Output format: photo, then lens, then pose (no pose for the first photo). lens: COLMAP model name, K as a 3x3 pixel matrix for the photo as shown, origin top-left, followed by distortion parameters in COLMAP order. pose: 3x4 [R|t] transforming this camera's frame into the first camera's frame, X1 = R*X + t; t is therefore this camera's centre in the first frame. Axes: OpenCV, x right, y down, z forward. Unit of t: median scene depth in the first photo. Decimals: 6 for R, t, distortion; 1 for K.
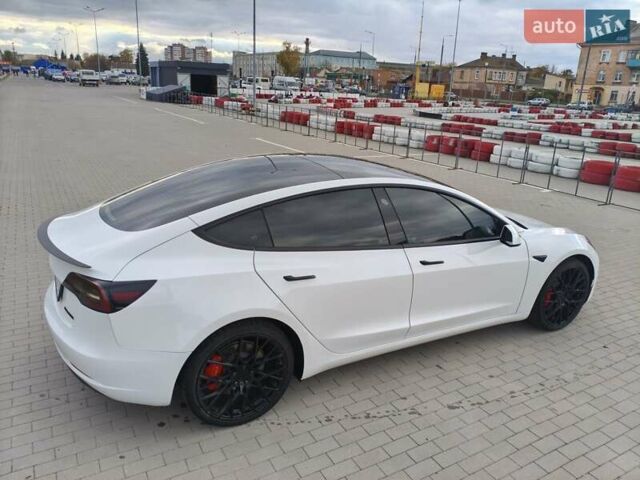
lens RADIAL K [[493.3, 0, 324.8], [0, 493.3, 240.3], [0, 0, 1]] dist [0.034673, -0.050862]
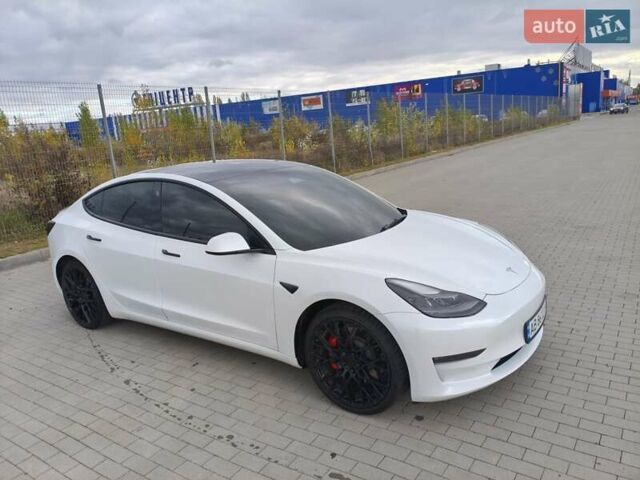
lens RADIAL K [[492.3, 0, 328.8], [0, 492.3, 240.8], [0, 0, 1]] dist [0.032180, -0.046297]
pose [[0.438126, 0.130097, -0.889450, 0.966499], [-0.184996, 0.981341, 0.052413, -0.075032], [0.879672, 0.141581, 0.454018, 0.595875]]
